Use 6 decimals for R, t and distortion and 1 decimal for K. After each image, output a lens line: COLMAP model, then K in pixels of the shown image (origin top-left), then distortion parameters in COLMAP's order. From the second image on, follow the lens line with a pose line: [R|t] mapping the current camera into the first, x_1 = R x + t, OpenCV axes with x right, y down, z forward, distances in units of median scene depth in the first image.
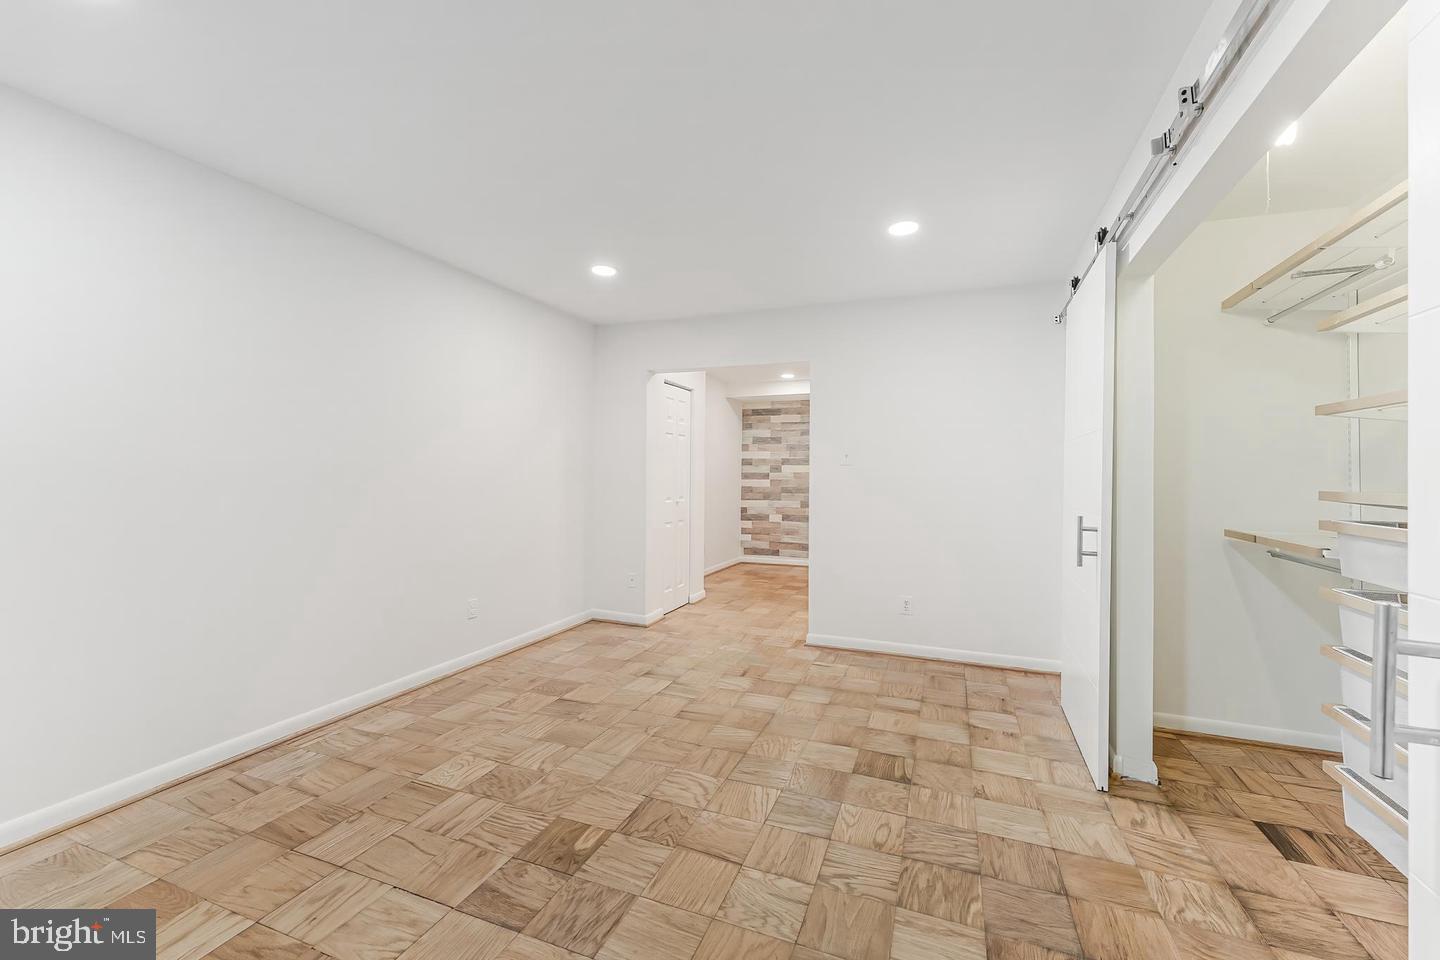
lens RADIAL K [[592.7, 0, 718.3], [0, 592.7, 479.2], [0, 0, 1]] dist [-0.011713, -0.000448]
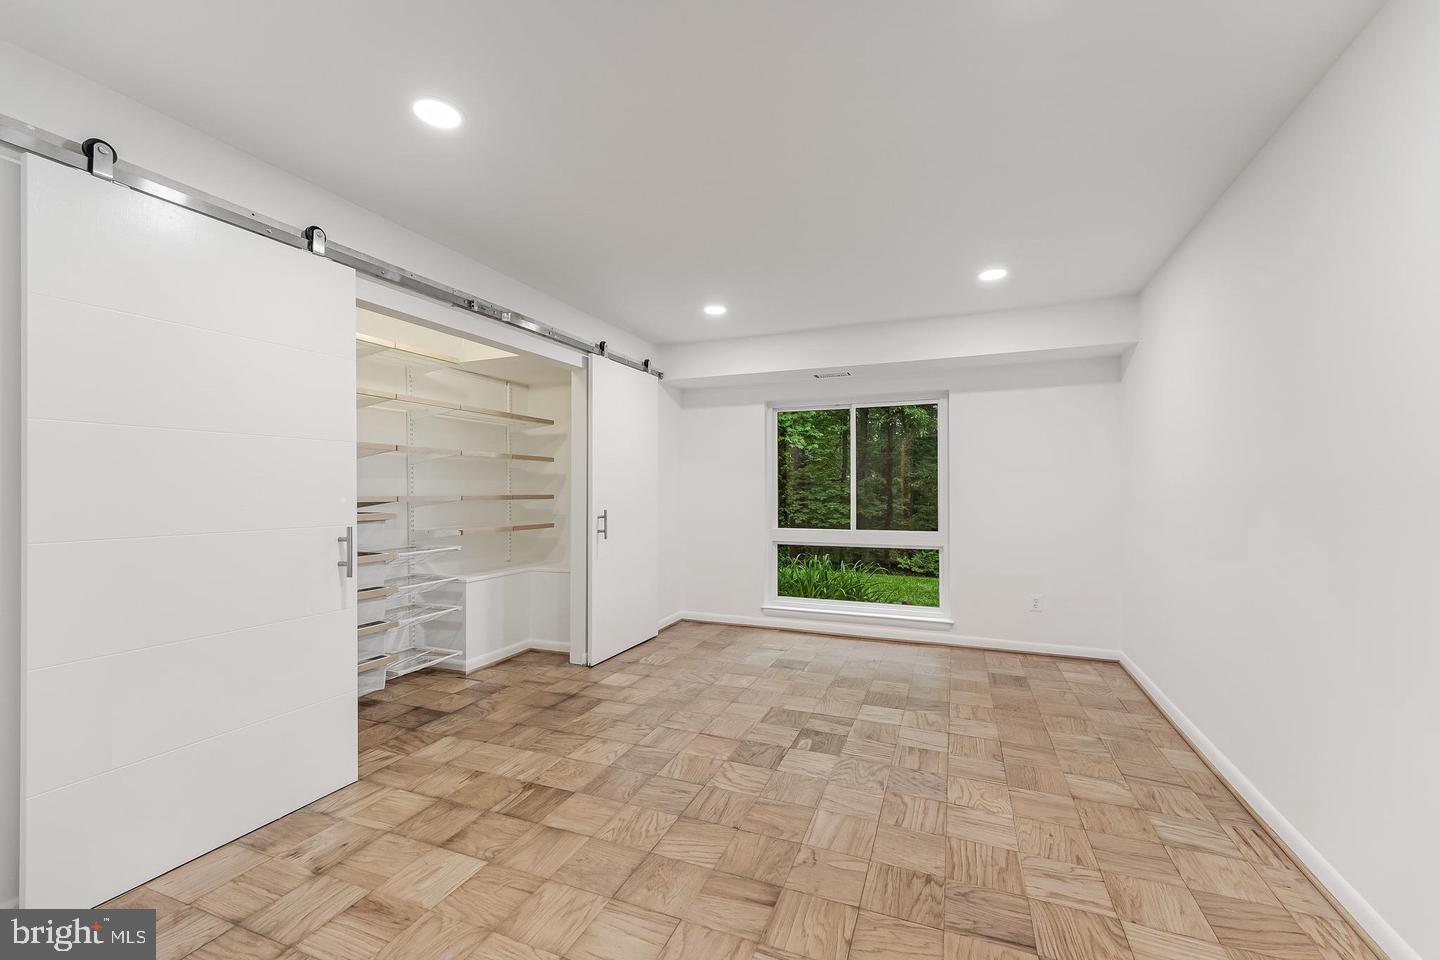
lens RADIAL K [[592.7, 0, 720.5], [0, 592.7, 484.8], [0, 0, 1]] dist [-0.011713, -0.000448]
pose [[-0.999975, -0.005834, 0.003921, -0.006901], [-0.005850, 0.999975, -0.003914, -0.003948], [-0.003898, -0.003936, -0.999985, 0.971674]]
